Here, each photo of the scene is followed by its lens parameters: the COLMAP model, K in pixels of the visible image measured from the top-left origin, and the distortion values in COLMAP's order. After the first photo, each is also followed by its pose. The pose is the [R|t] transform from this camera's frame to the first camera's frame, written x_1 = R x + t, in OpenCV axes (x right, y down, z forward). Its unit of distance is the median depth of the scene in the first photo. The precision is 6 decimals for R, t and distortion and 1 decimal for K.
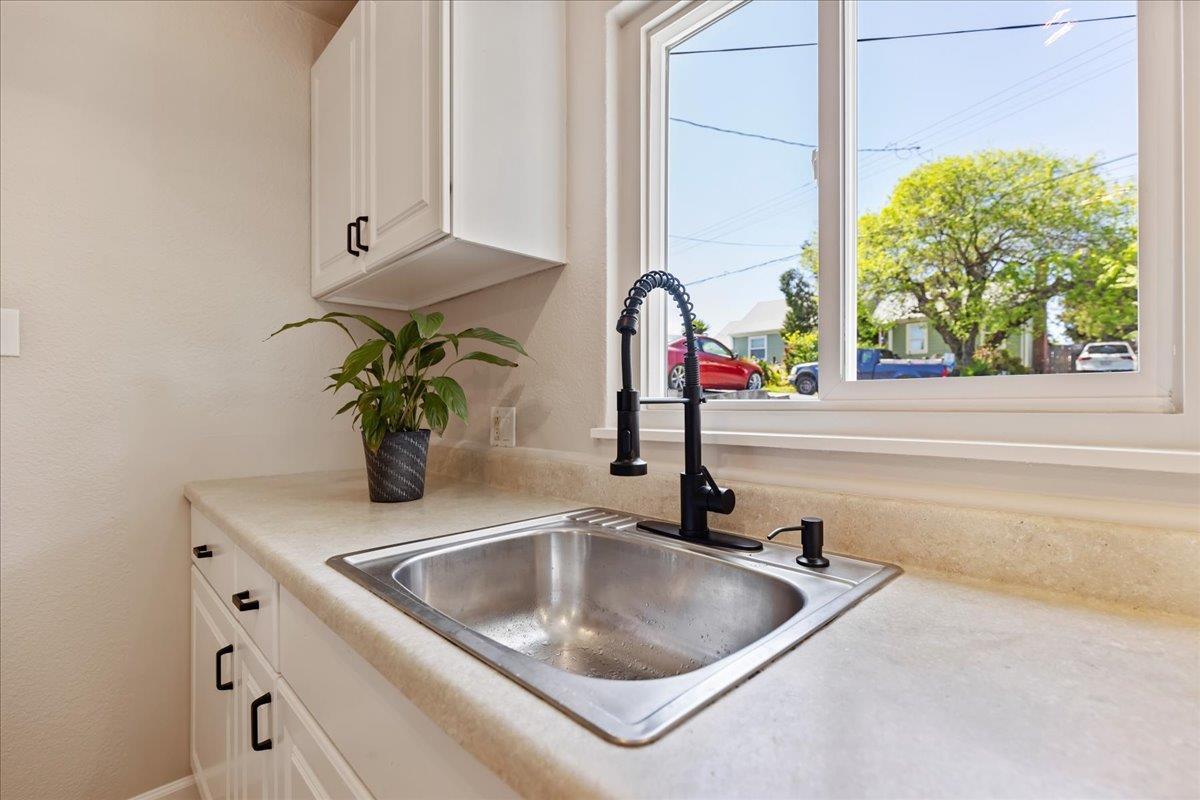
lens RADIAL K [[536.7, 0, 606.4], [0, 536.7, 401.3], [0, 0, 1]] dist [0.006772, -0.001045]
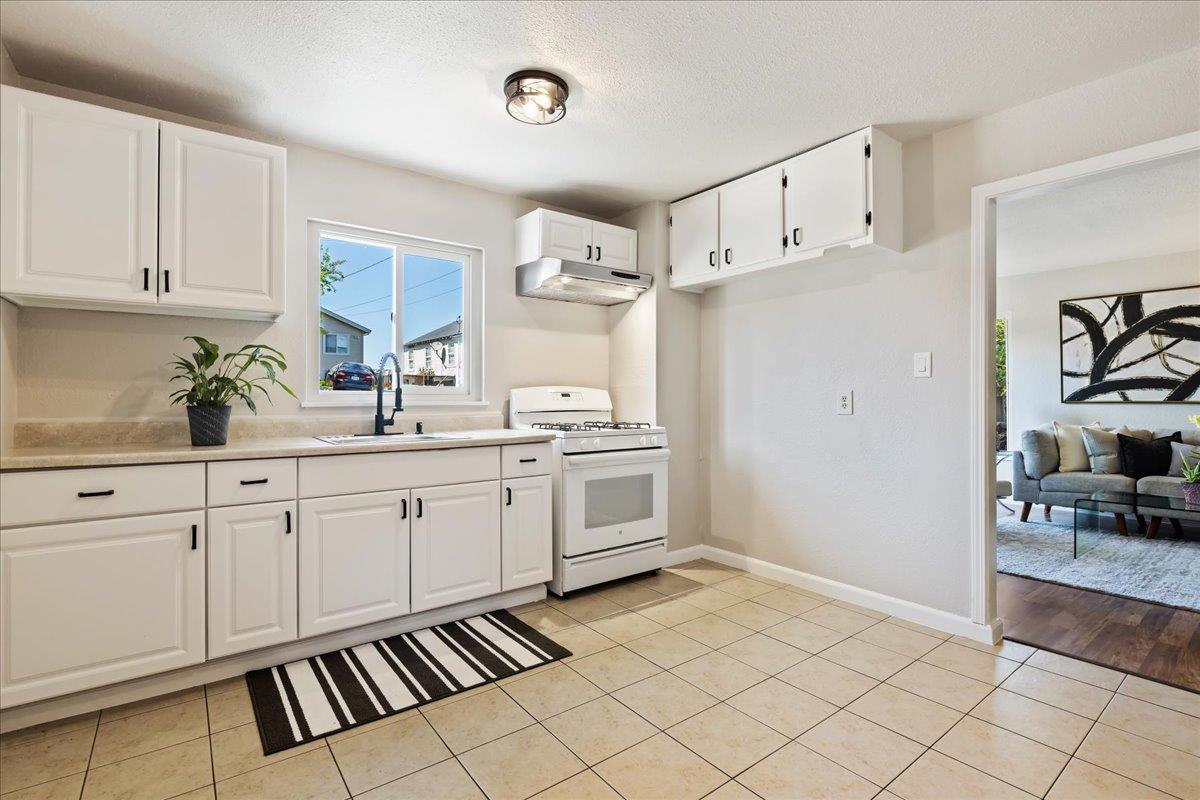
lens RADIAL K [[564.6, 0, 618.9], [0, 564.6, 393.3], [0, 0, 1]] dist [-0.009031, 0.000415]
pose [[0.103158, 0.011318, 0.994601, -0.133911], [-0.005531, 0.999926, -0.010805, 0.001719], [-0.994650, -0.004386, 0.103213, -0.033011]]
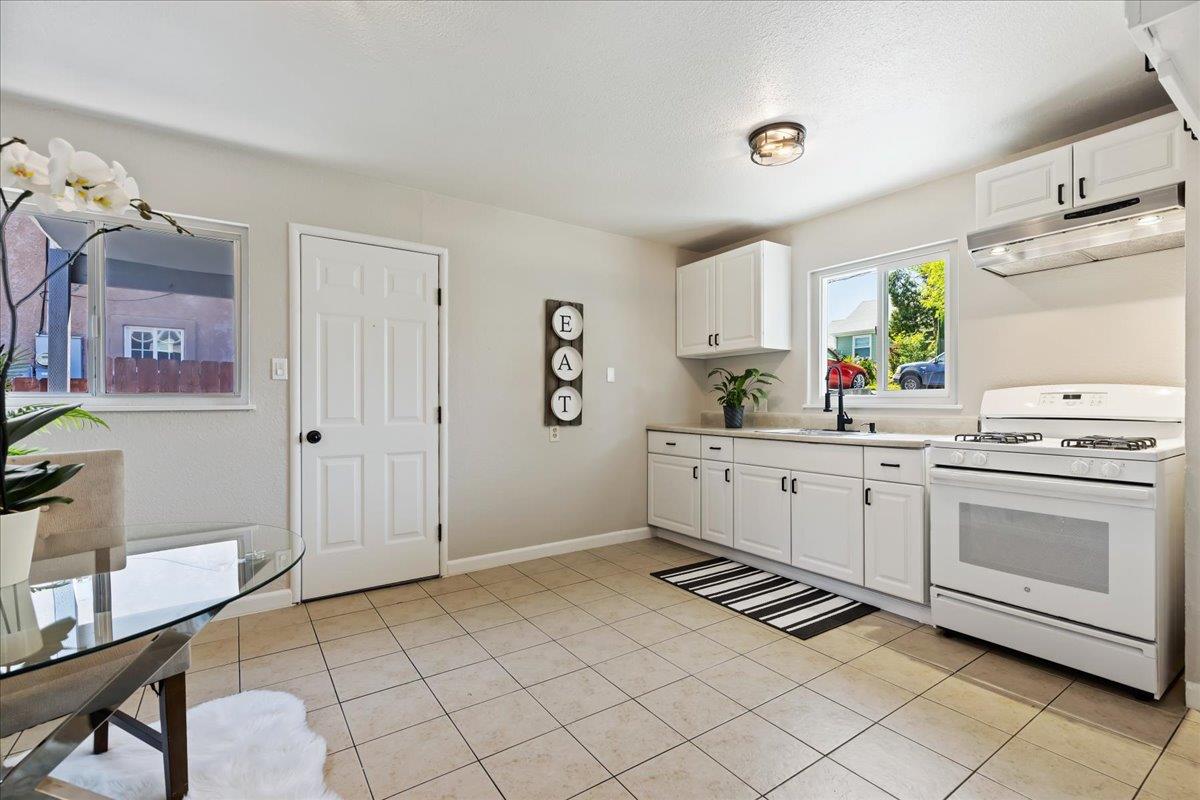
lens RADIAL K [[536.7, 0, 602.4], [0, 536.7, 398.8], [0, 0, 1]] dist [0.006772, -0.001045]
pose [[0.984502, 0.001010, -0.175370, -0.038366], [-0.001060, 0.999999, -0.000194, 0.001072], [0.175369, 0.000377, 0.984503, -0.140701]]
